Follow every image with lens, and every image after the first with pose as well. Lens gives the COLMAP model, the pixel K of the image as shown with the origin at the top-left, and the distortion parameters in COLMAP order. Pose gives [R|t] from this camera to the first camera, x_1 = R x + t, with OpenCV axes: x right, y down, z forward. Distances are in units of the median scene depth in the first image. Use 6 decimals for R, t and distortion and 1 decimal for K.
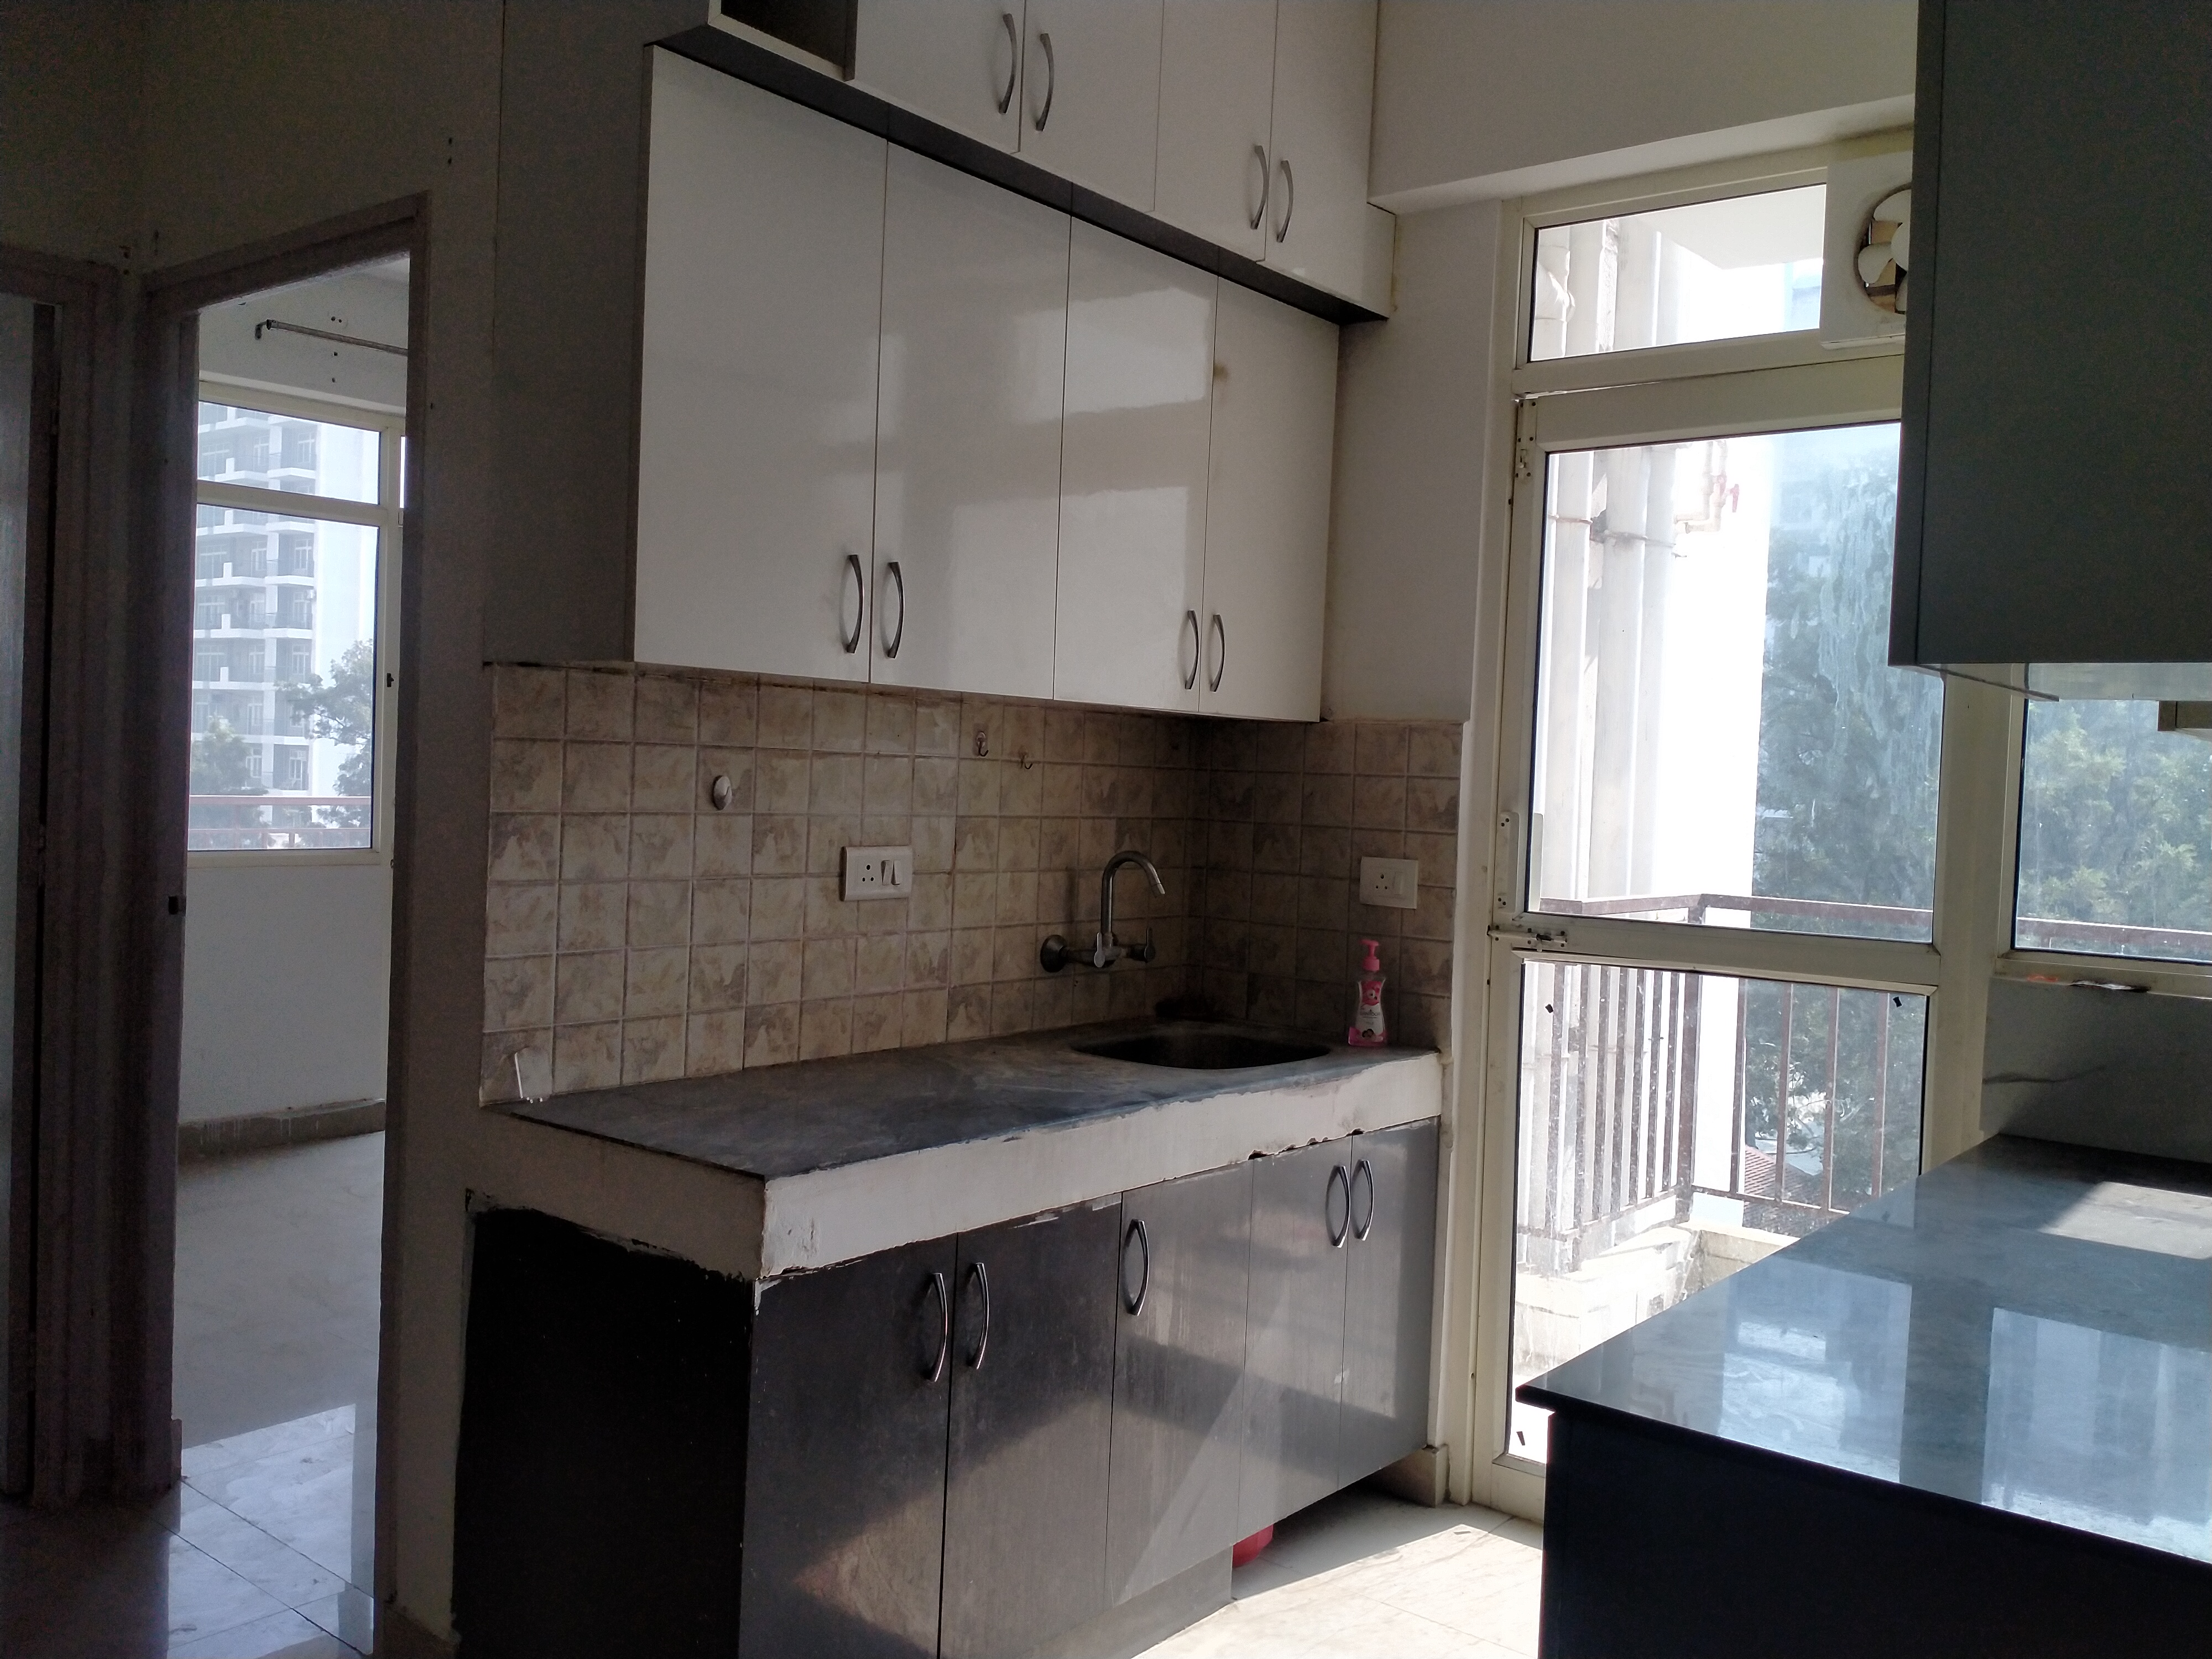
lens RADIAL K [[1857.9, 0, 1107.9], [0, 1857.9, 816.5], [0, 0, 1]] dist [0.045456, -0.128007]
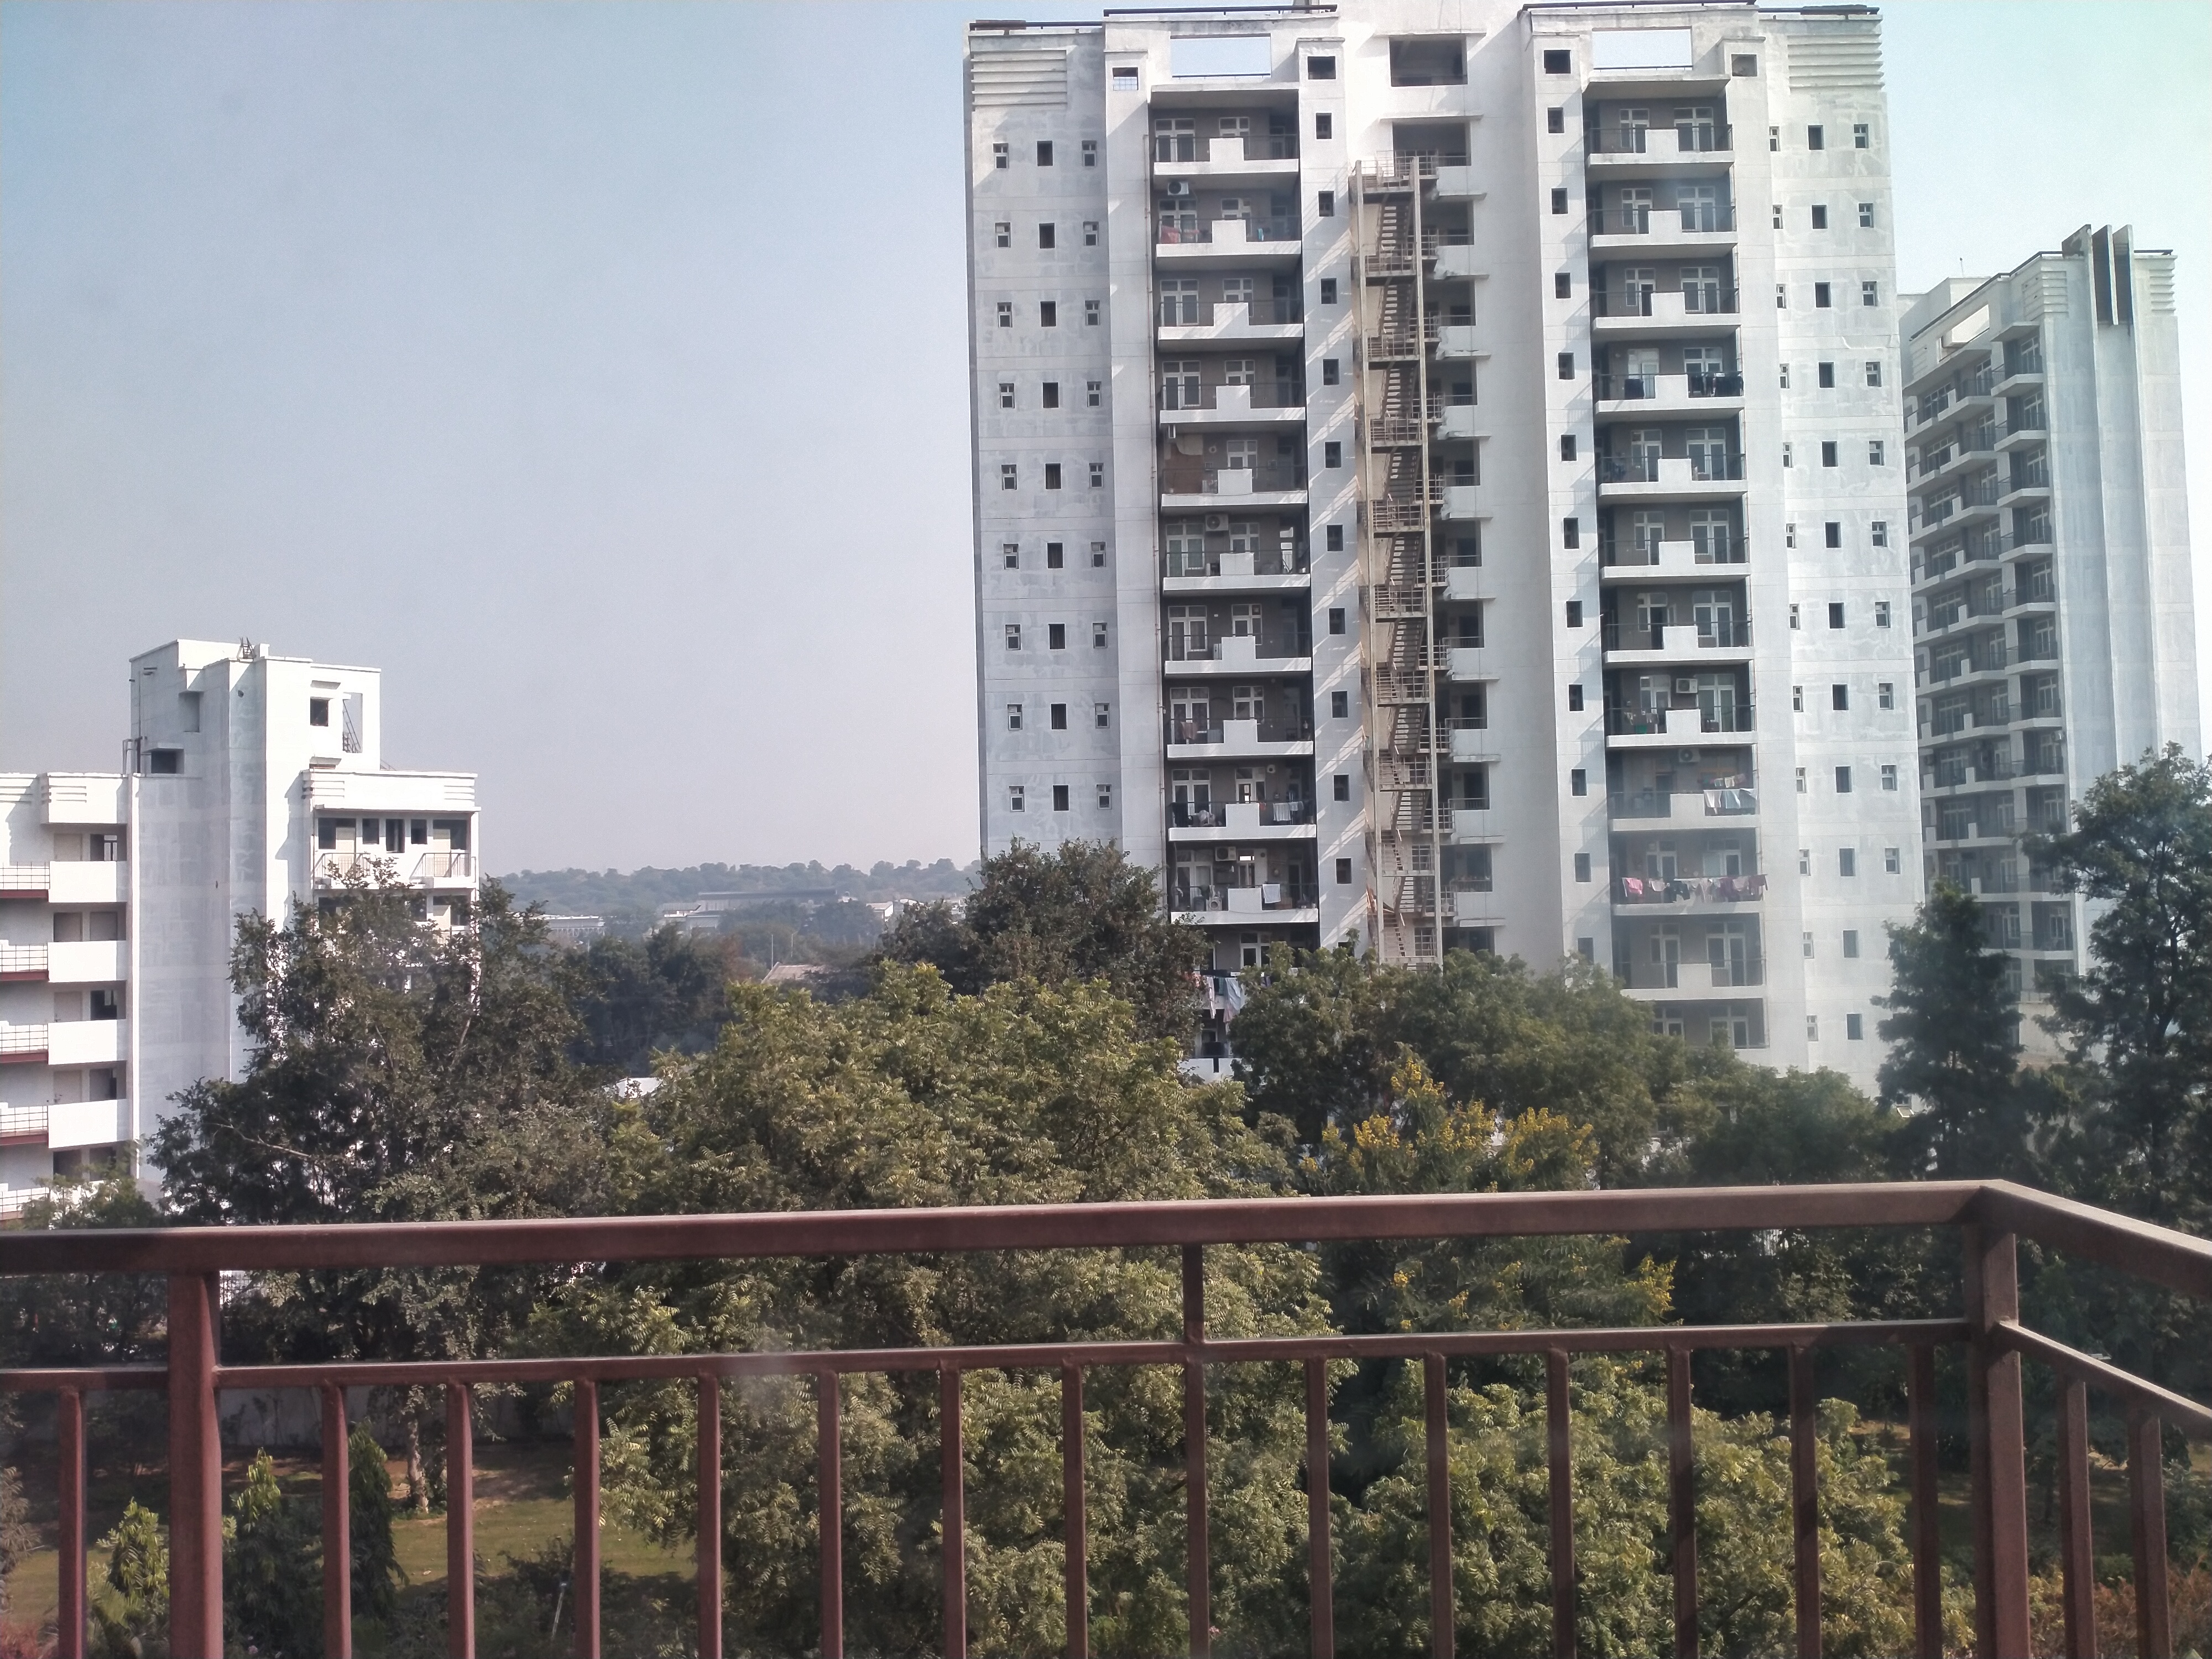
lens RADIAL K [[1857.9, 0, 1107.9], [0, 1857.9, 816.5], [0, 0, 1]] dist [0.045456, -0.128007]
pose [[0.630126, -0.094996, -0.770660, -0.086193], [0.029198, 0.994685, -0.098737, -0.012320], [0.775944, 0.039715, 0.629551, 0.265686]]
